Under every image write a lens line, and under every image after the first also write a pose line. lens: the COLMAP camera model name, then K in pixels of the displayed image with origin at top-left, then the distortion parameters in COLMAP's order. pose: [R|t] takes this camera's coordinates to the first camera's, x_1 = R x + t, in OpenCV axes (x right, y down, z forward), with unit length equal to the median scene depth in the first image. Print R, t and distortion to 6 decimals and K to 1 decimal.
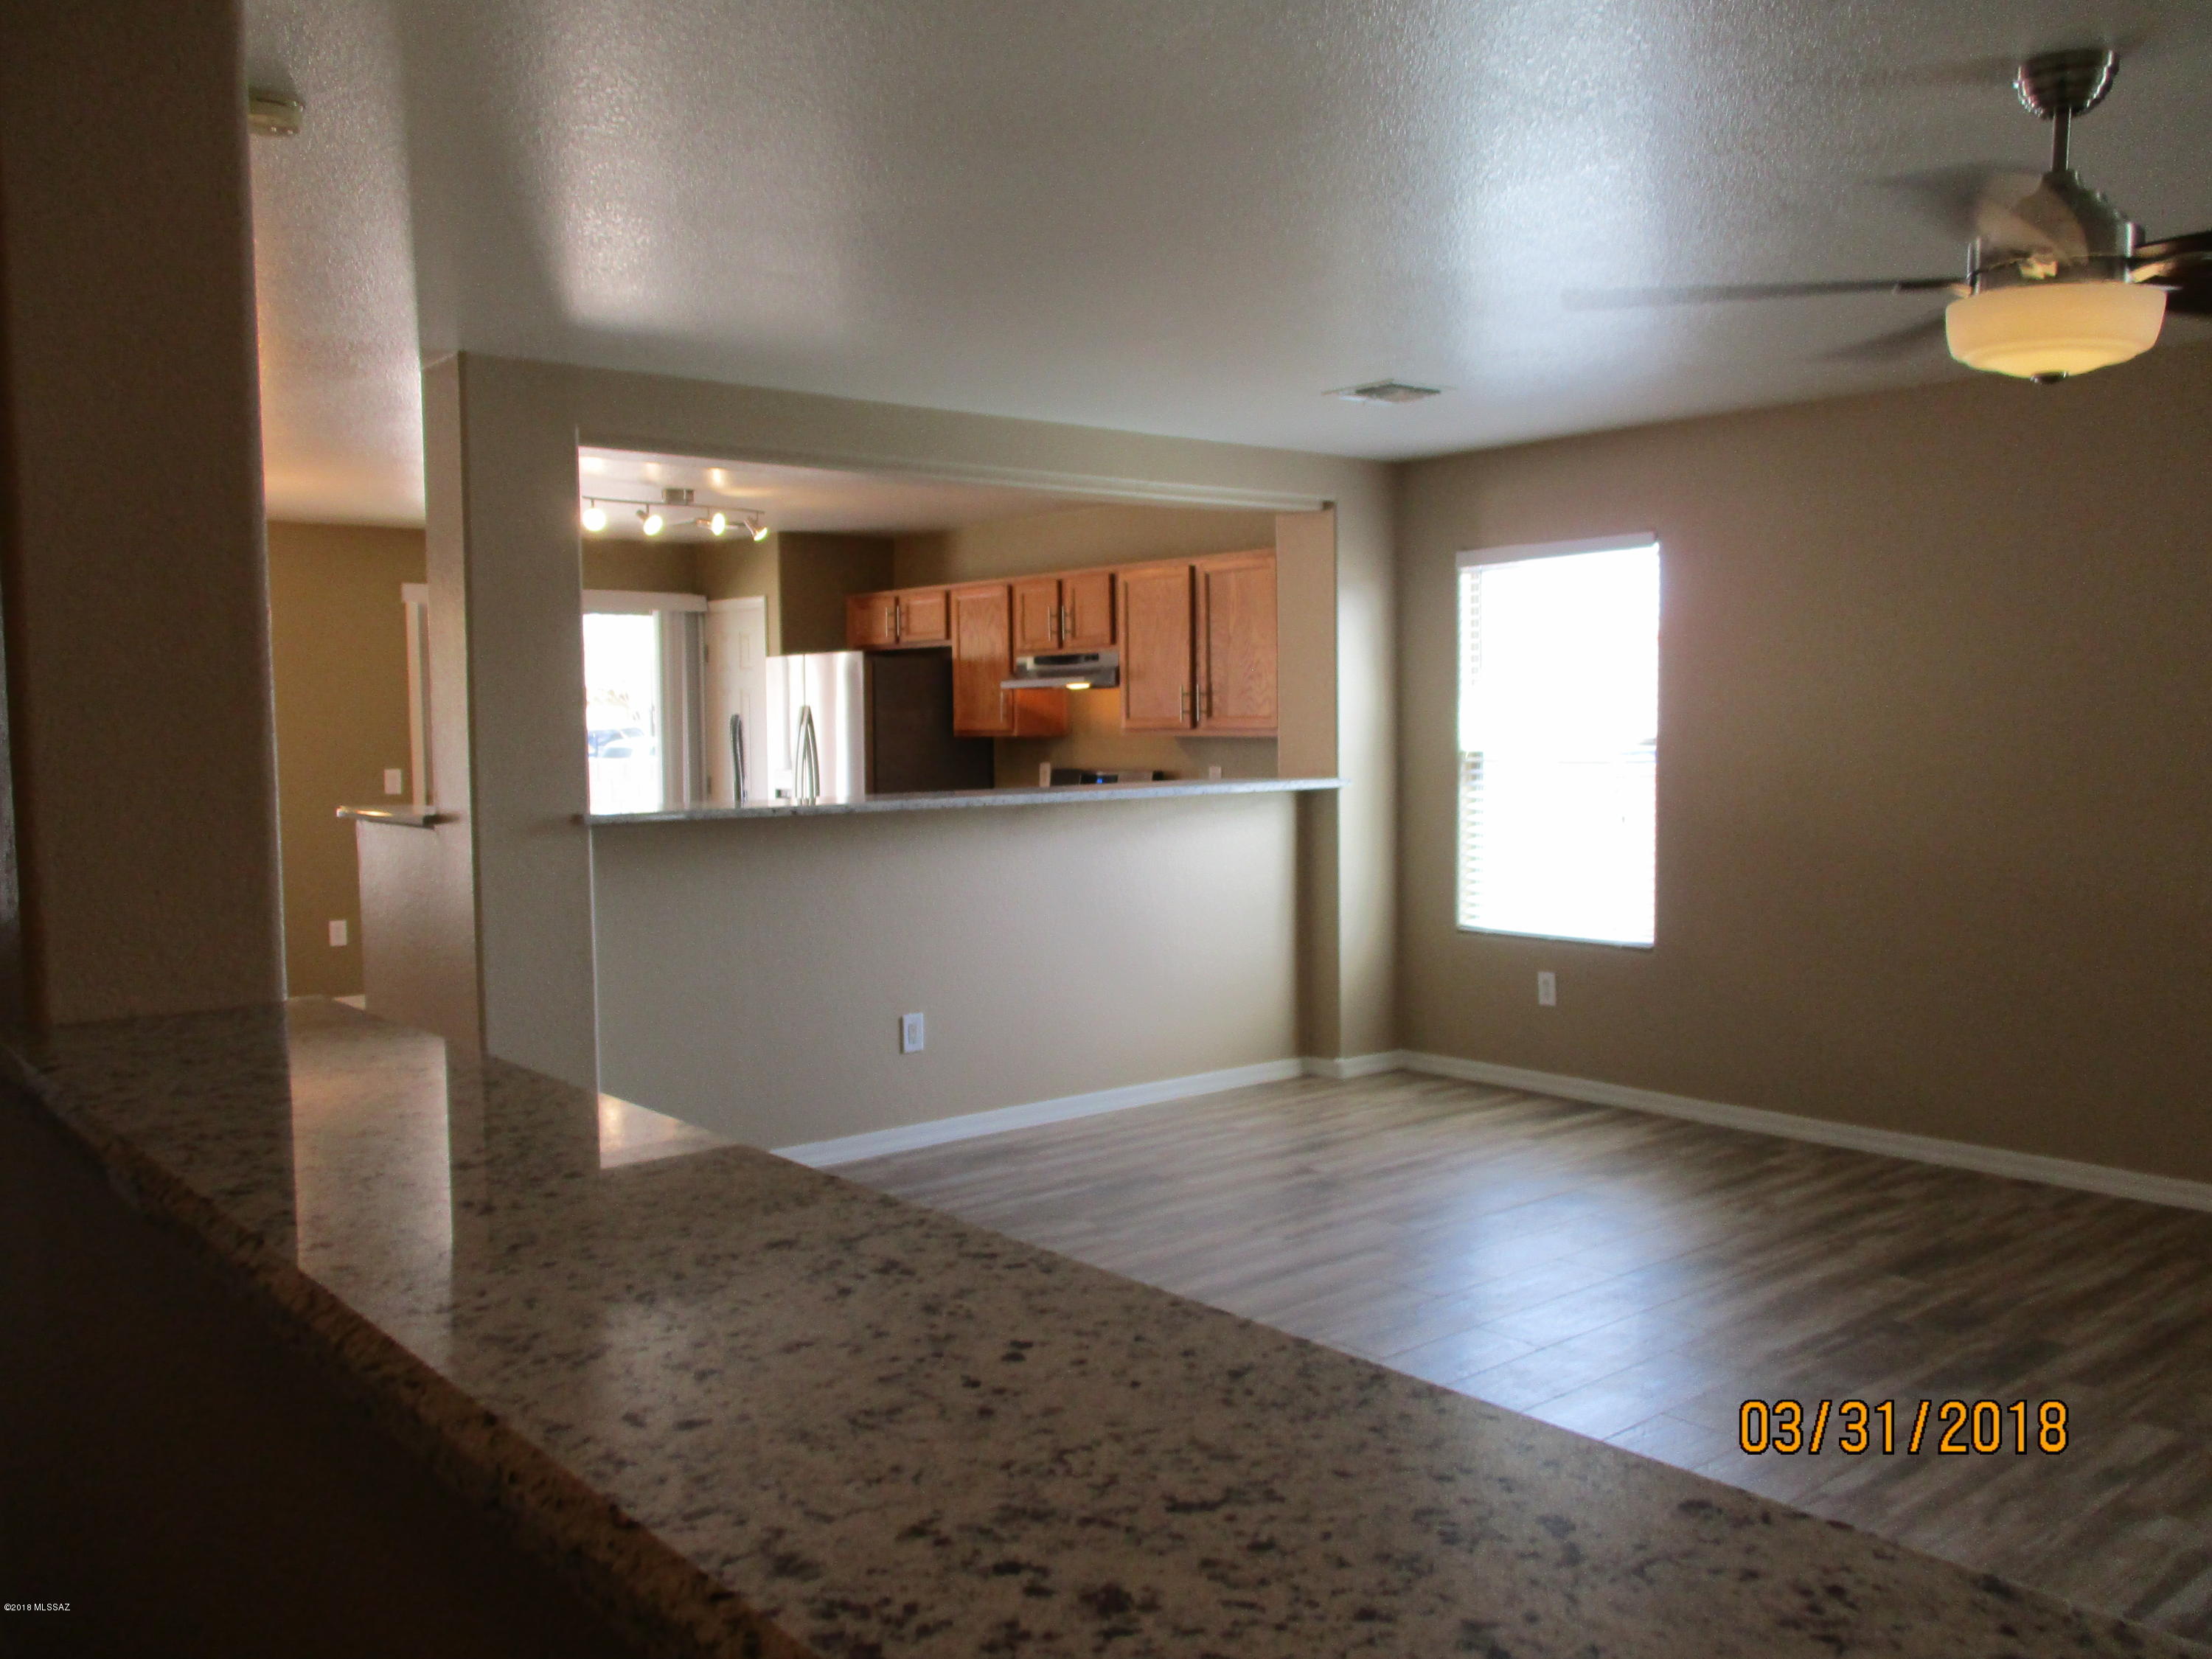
lens RADIAL K [[1850.9, 0, 1102.9], [0, 1850.9, 853.9], [0, 0, 1]] dist [-0.027398, 0.016574]
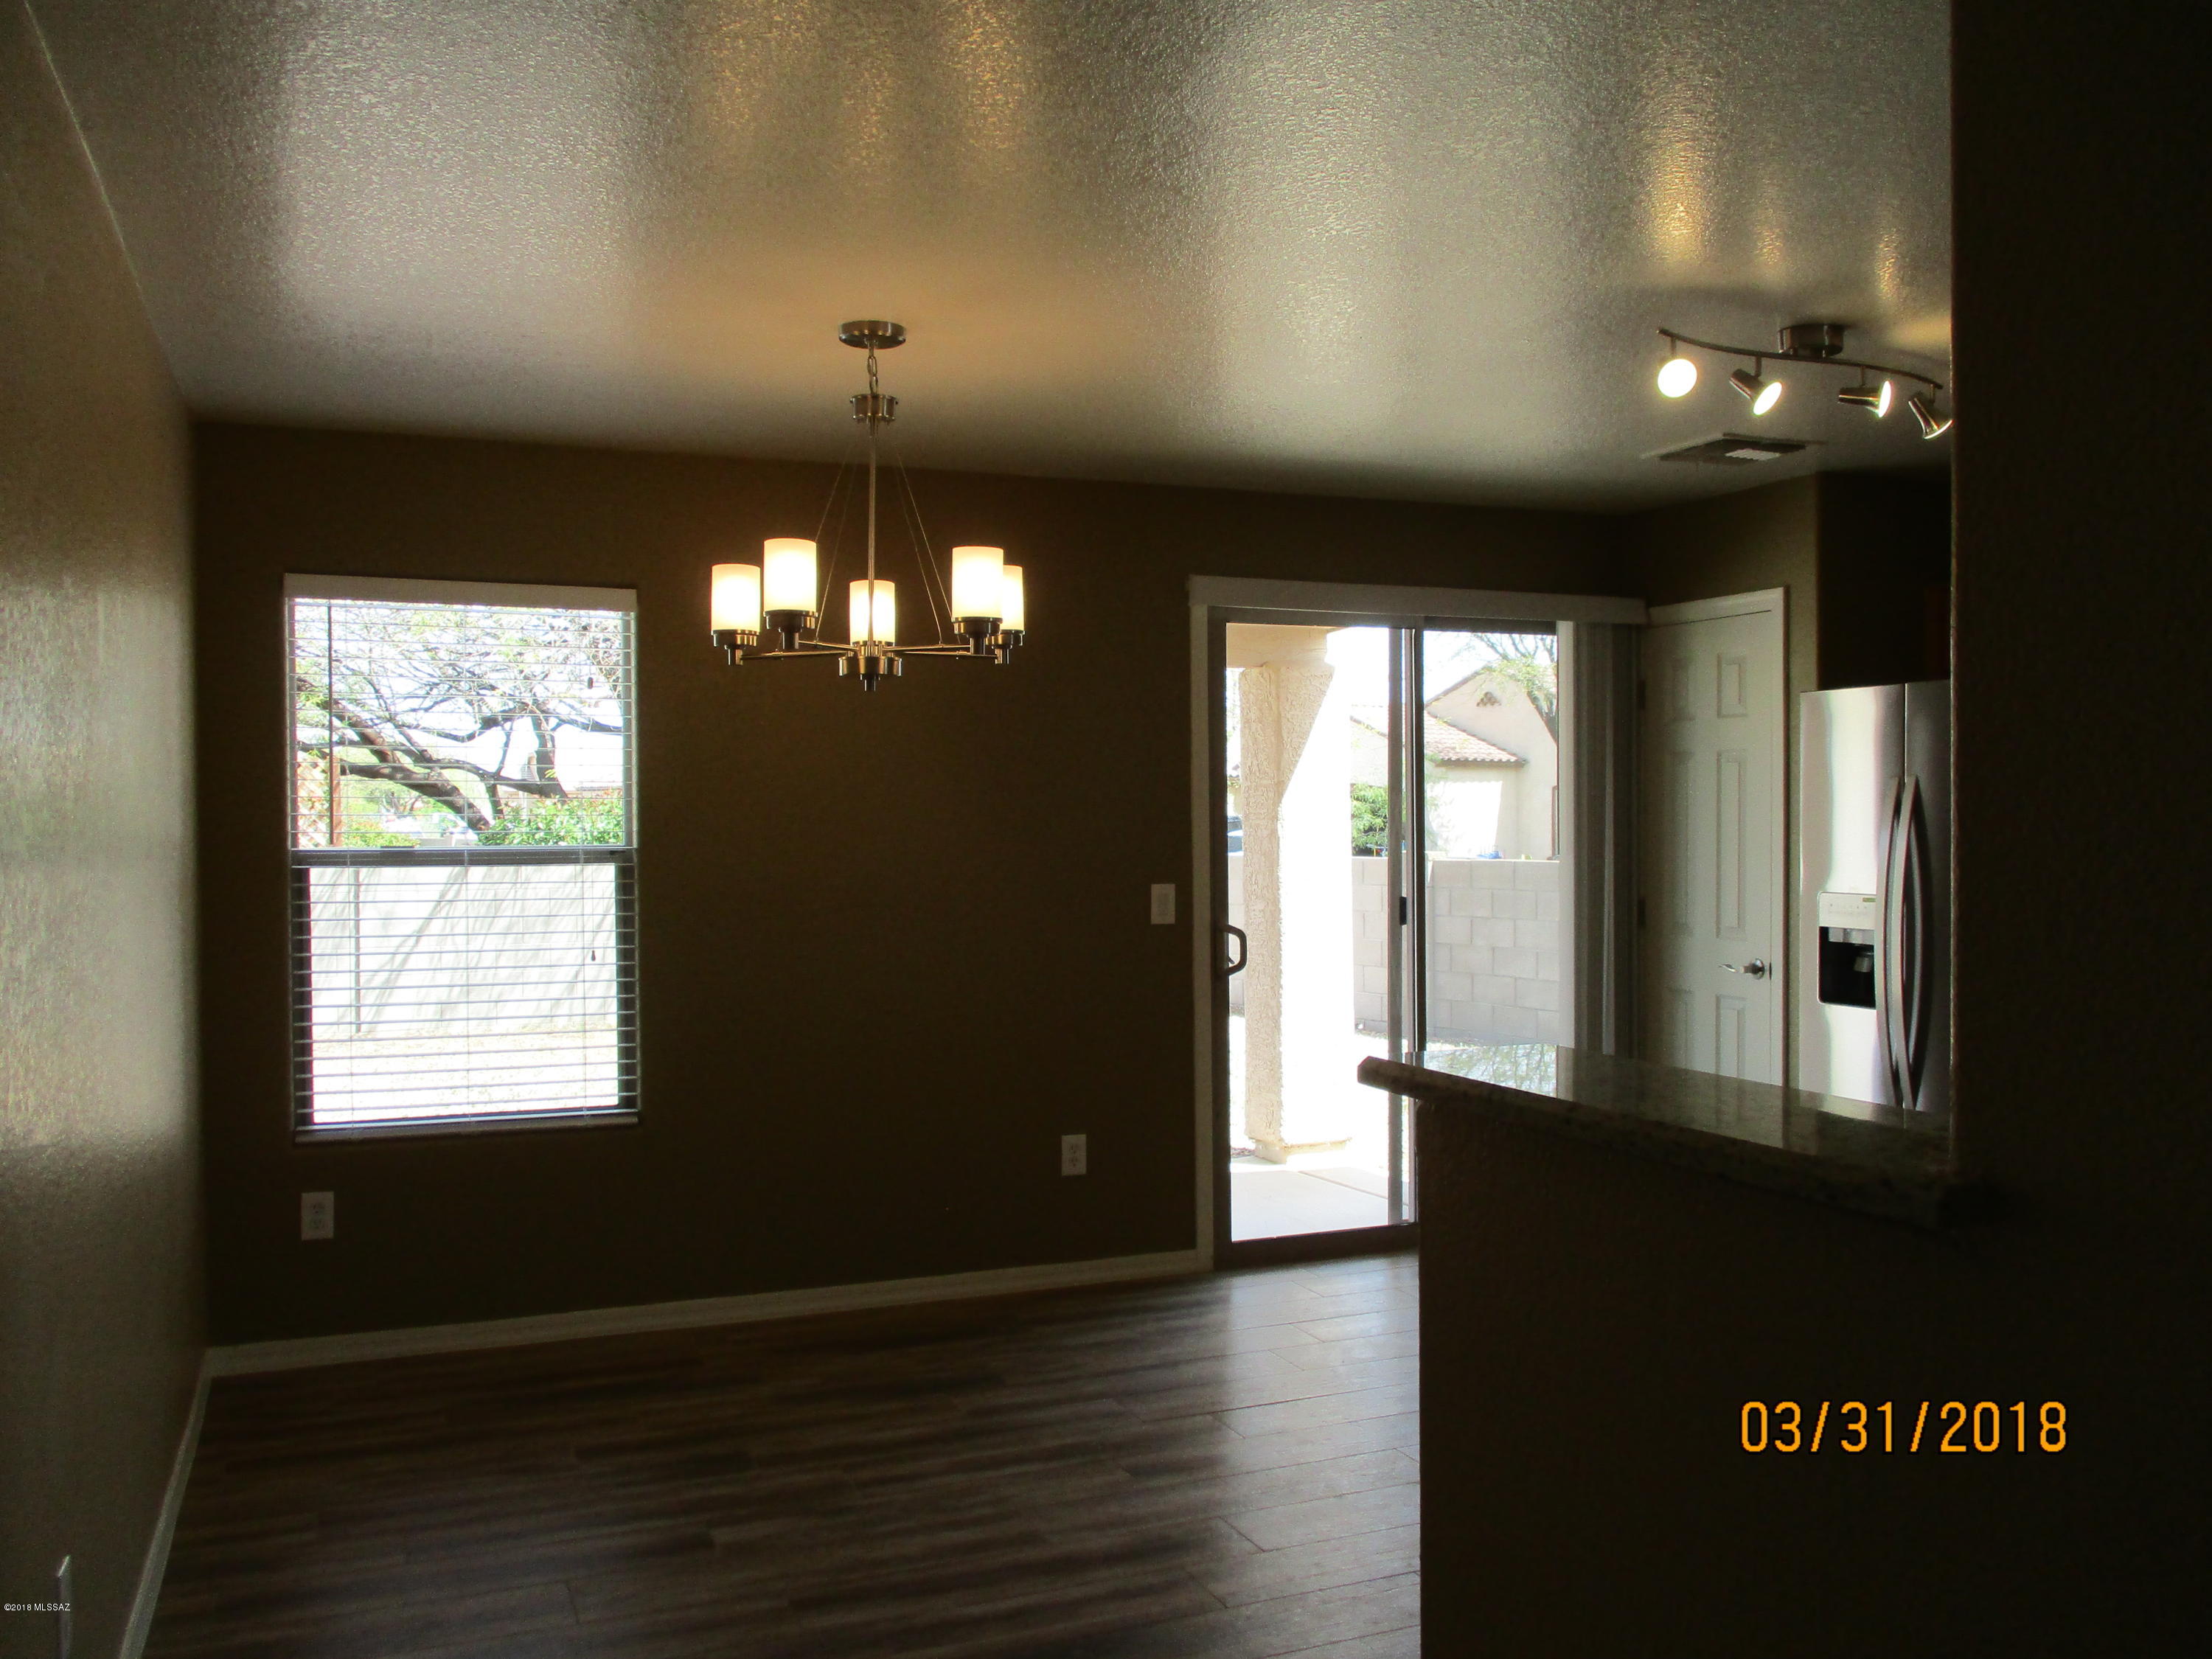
lens RADIAL K [[1850.9, 0, 1102.9], [0, 1850.9, 853.9], [0, 0, 1]] dist [-0.027398, 0.016574]
pose [[0.952153, 0.011649, -0.305398, -0.270166], [-0.026297, 0.998690, -0.043892, -0.034311], [0.304487, 0.049823, 0.951213, 0.512108]]
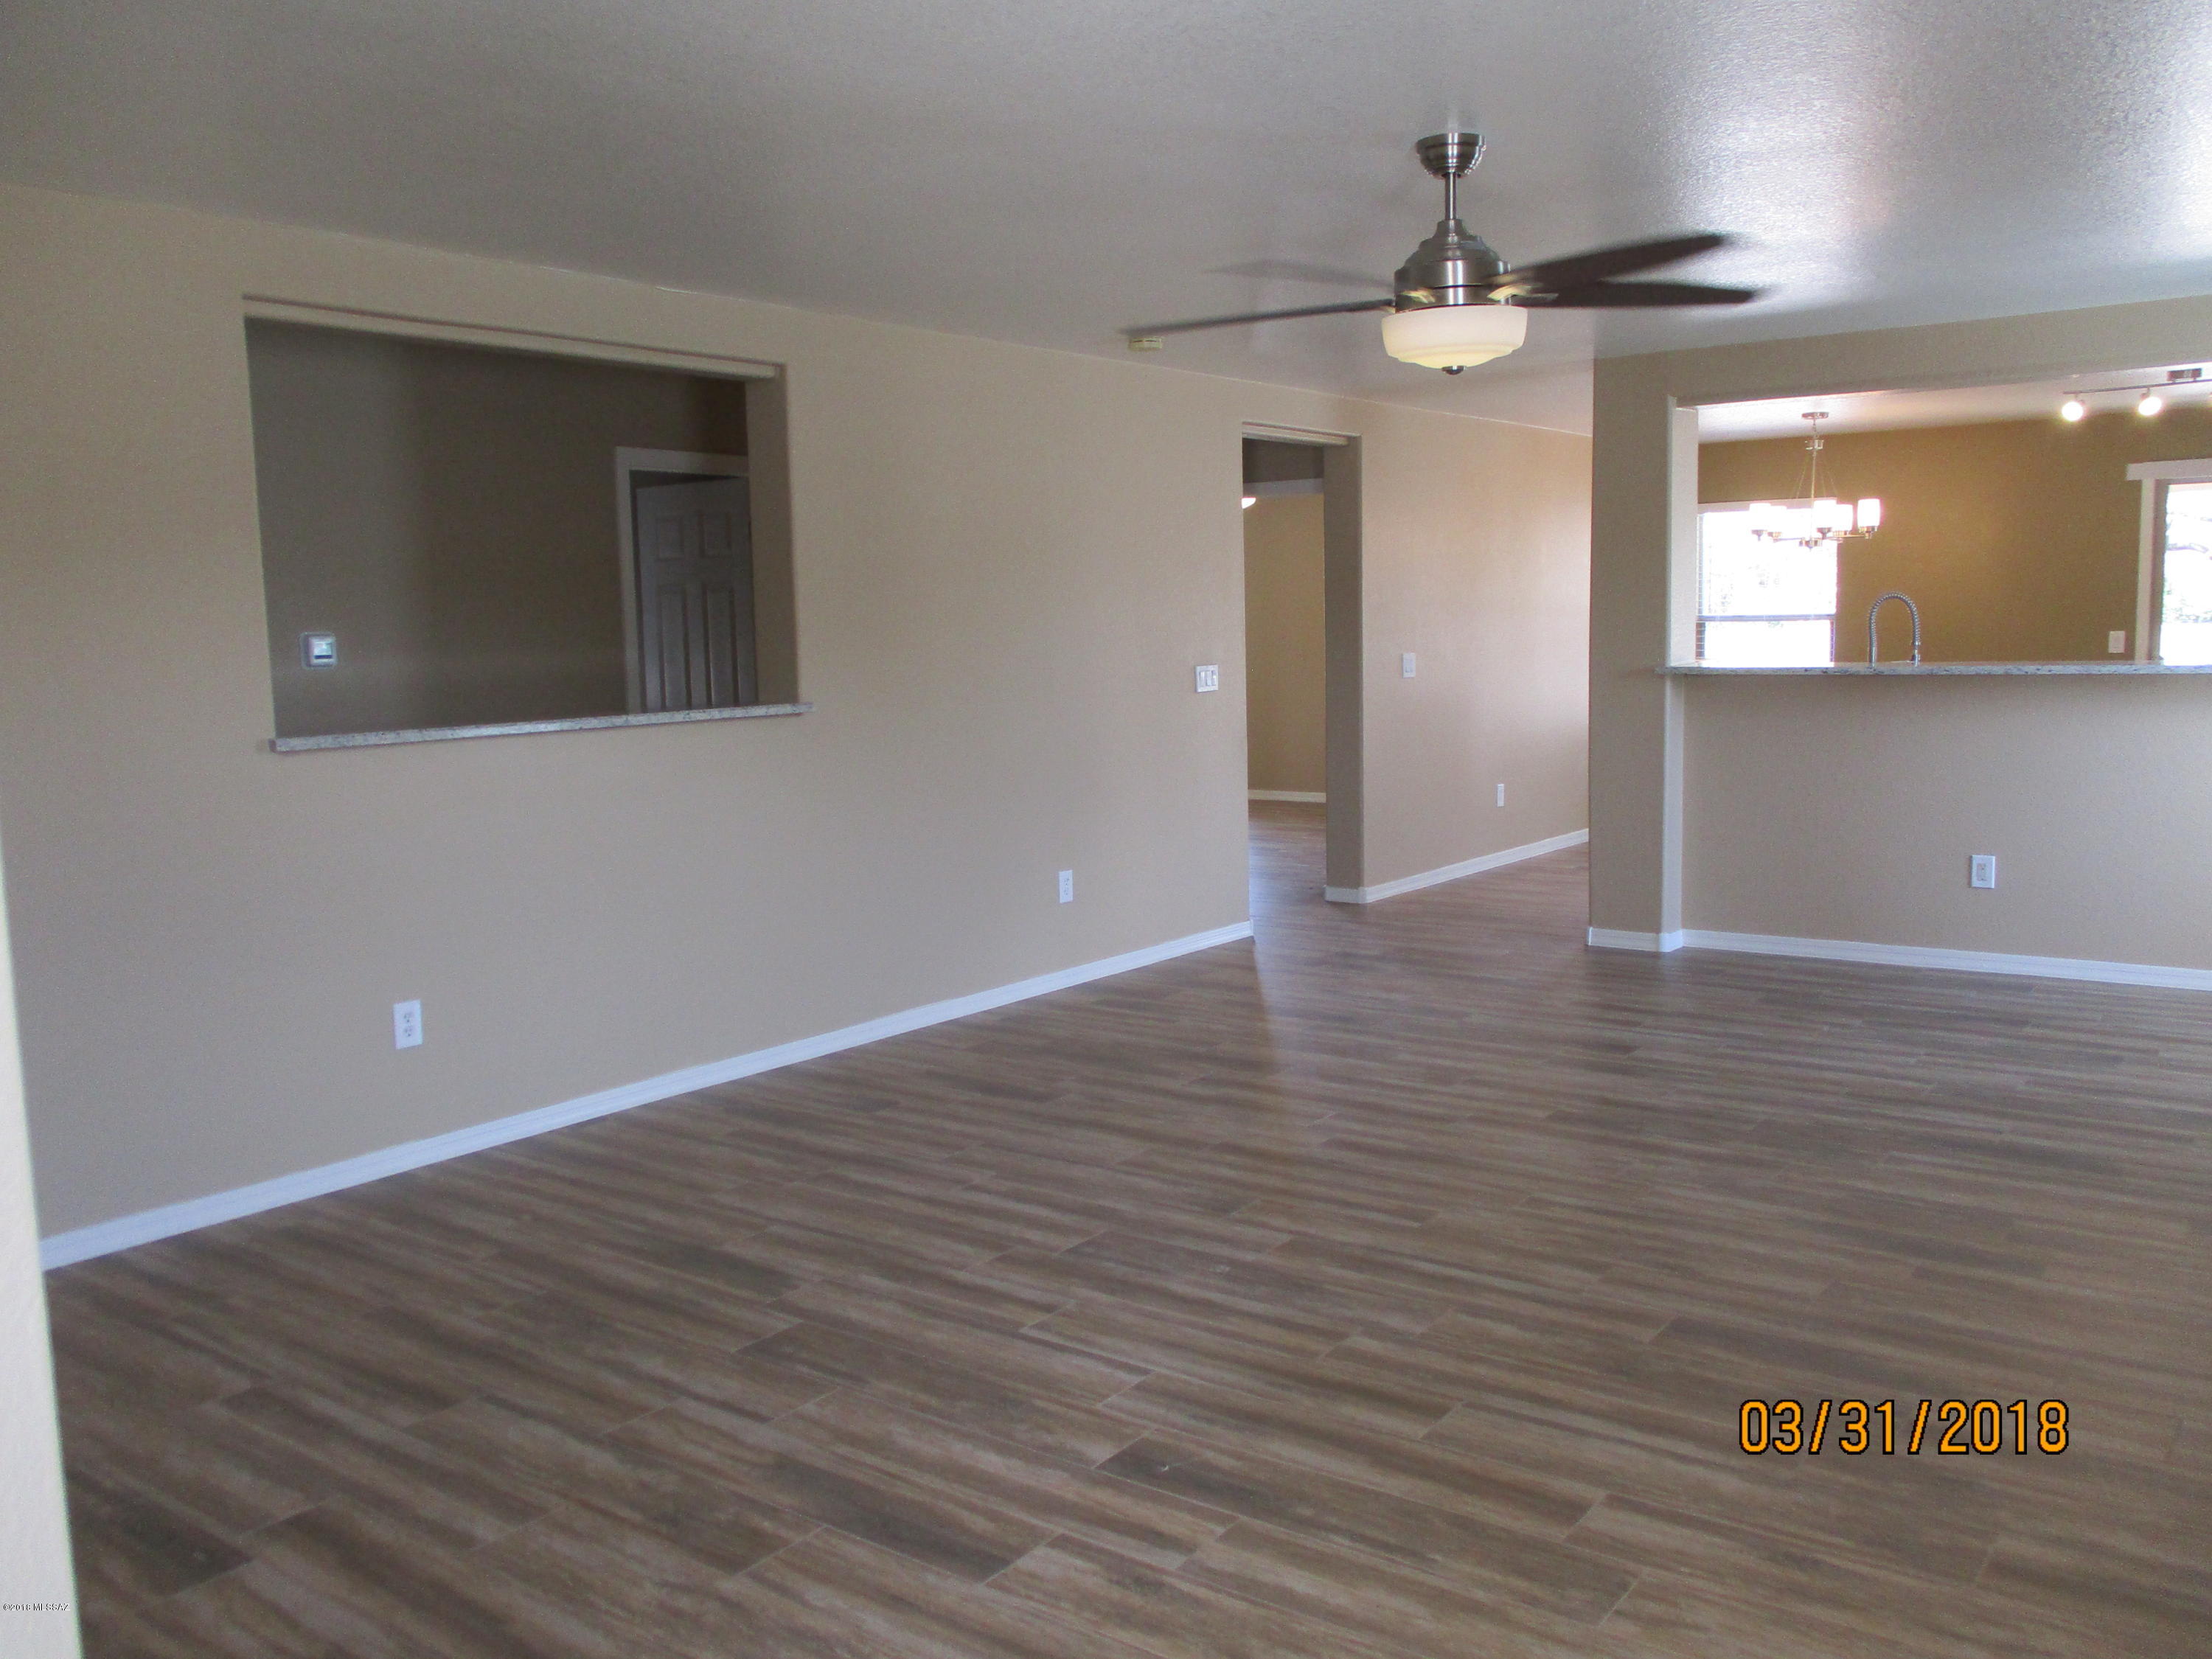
lens RADIAL K [[1850.9, 0, 1102.9], [0, 1850.9, 853.9], [0, 0, 1]] dist [-0.027398, 0.016574]
pose [[0.232824, 0.129606, -0.963844, 0.708182], [-0.046436, 0.991431, 0.122099, -0.022957], [0.971410, 0.016329, 0.236847, 0.162169]]
